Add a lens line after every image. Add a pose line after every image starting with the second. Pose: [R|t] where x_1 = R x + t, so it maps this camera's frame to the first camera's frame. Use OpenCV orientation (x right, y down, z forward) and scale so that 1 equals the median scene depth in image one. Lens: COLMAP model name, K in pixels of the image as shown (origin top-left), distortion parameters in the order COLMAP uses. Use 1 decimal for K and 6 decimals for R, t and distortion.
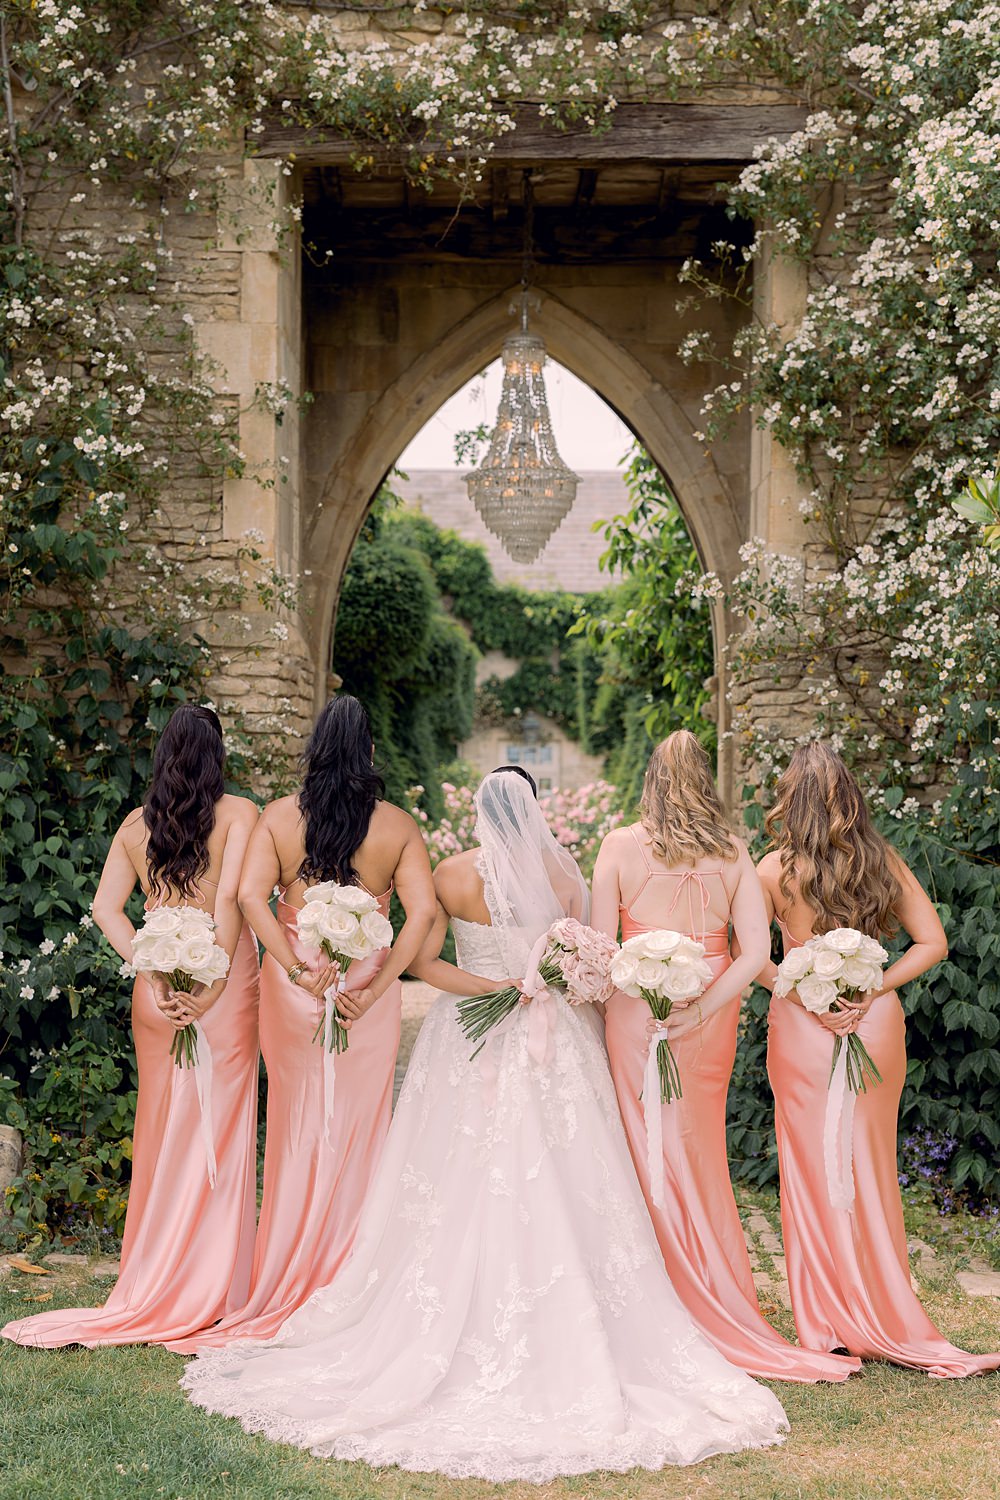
lens RADIAL K [[2318.3, 0, 451.4], [0, 2318.3, 758.0], [0, 0, 1]] dist [-0.015072, -0.066392]
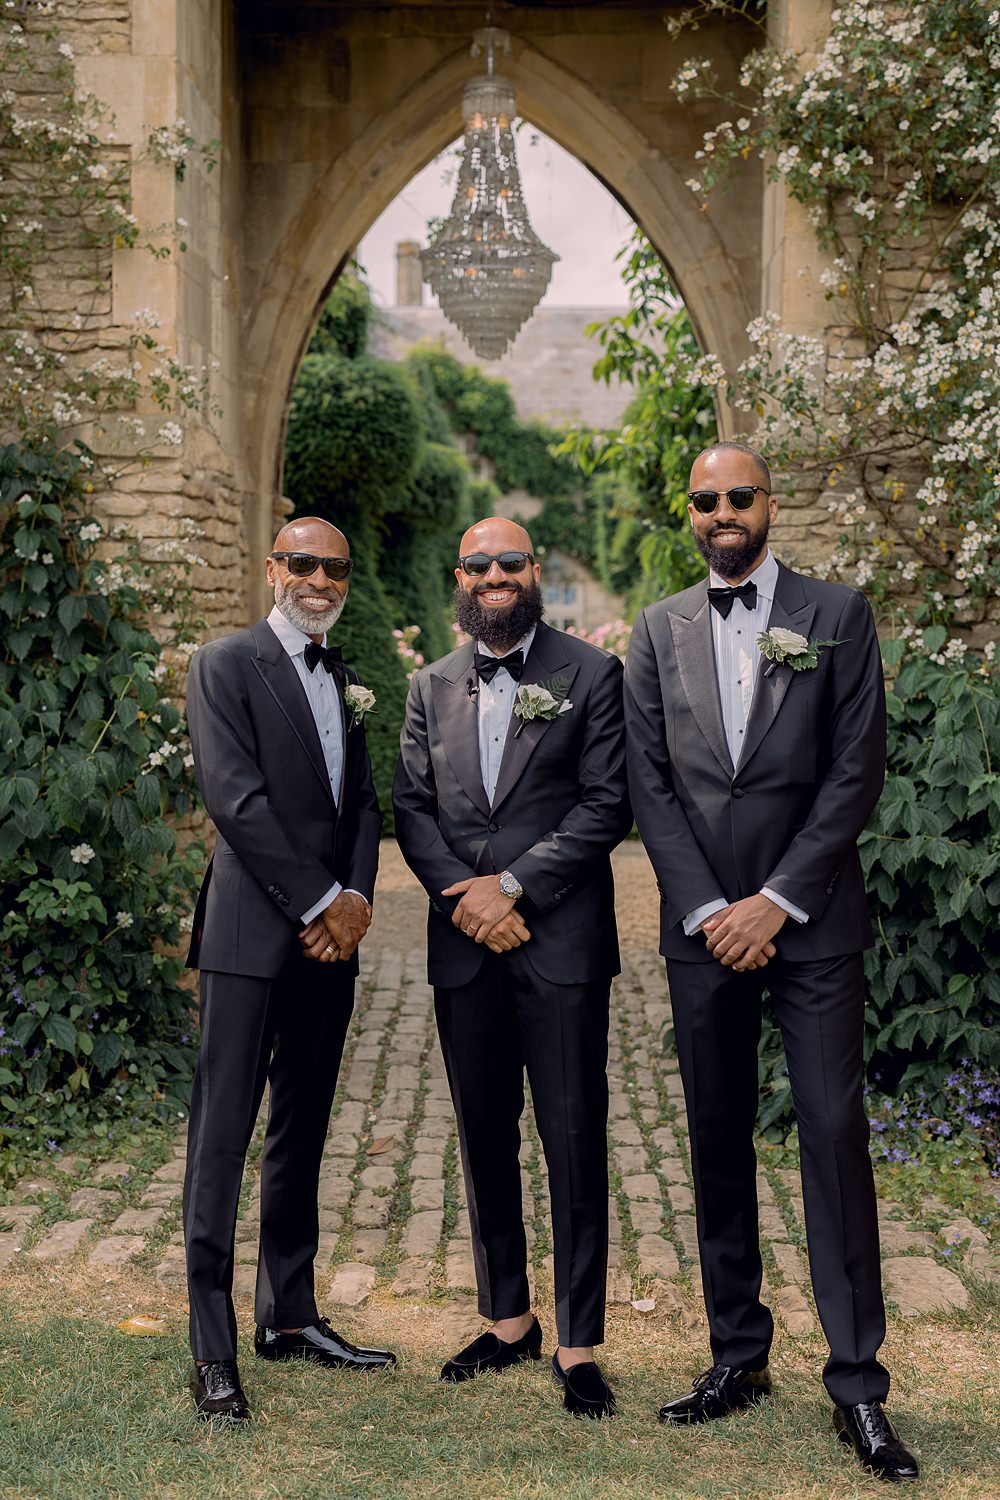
lens RADIAL K [[2318.3, 0, 451.4], [0, 2318.3, 758.0], [0, 0, 1]] dist [-0.015072, -0.066392]
pose [[0.999939, -0.002079, -0.010835, 0.029693], [0.002818, 0.997642, 0.068574, 0.002454], [0.010667, -0.068600, 0.997587, 0.179596]]
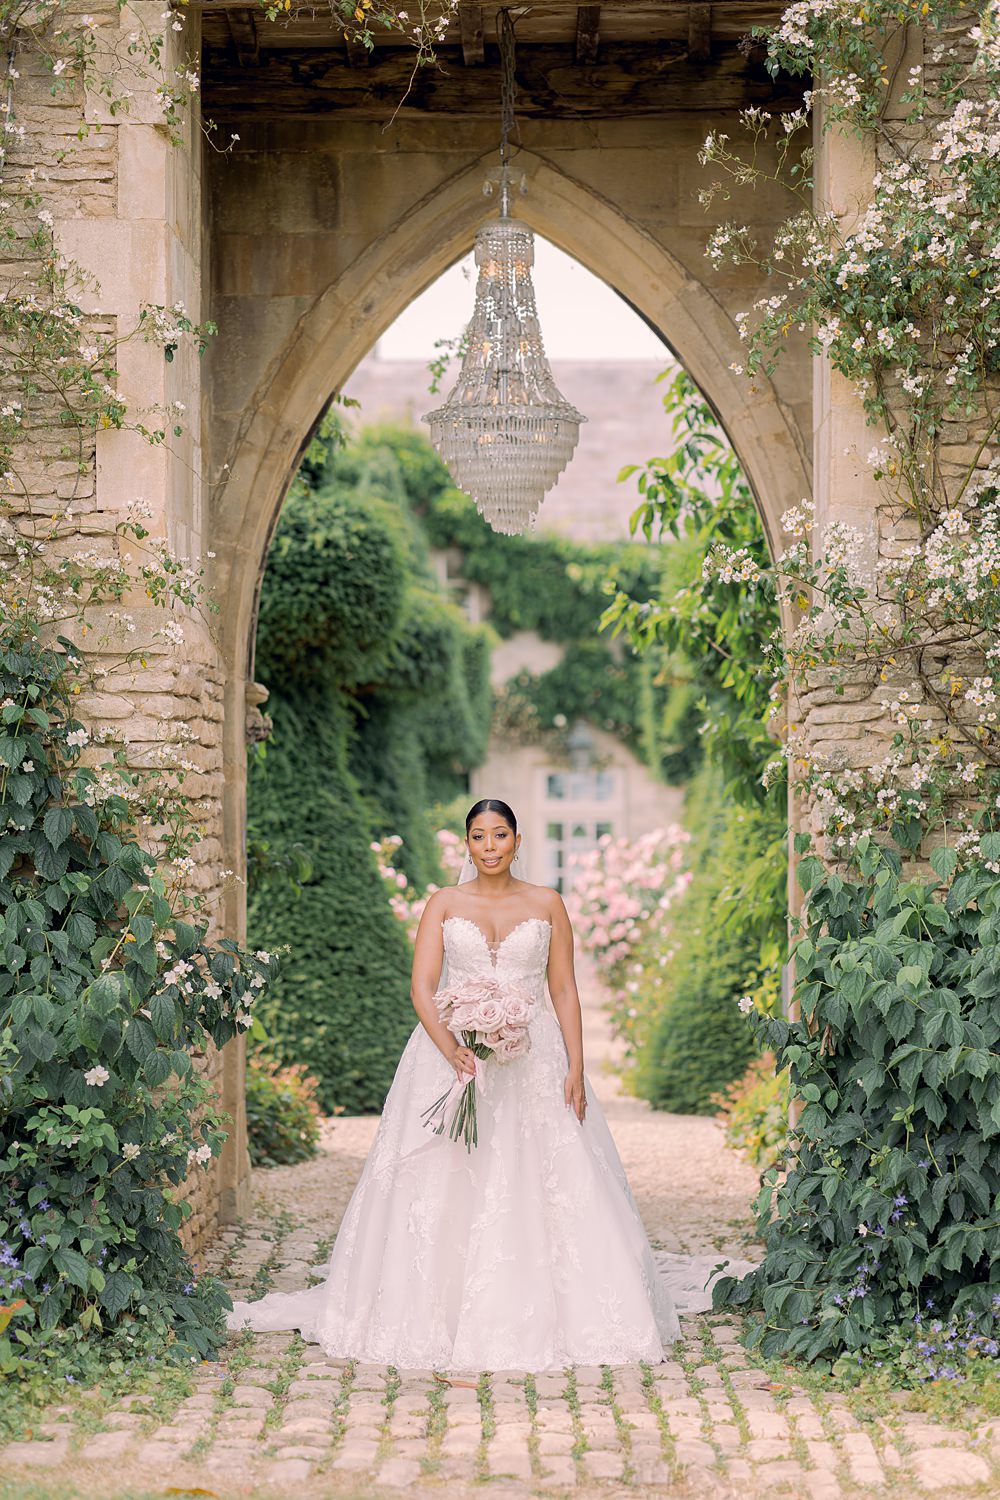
lens RADIAL K [[3490.0, 0, 426.4], [0, 3490.0, 714.6], [0, 0, 1]] dist [0.004649, -0.463153]
pose [[0.999877, -0.011781, -0.010385, 0.018600], [0.011545, 0.999679, -0.022557, -0.001923], [0.010647, 0.022434, 0.999692, -0.120447]]
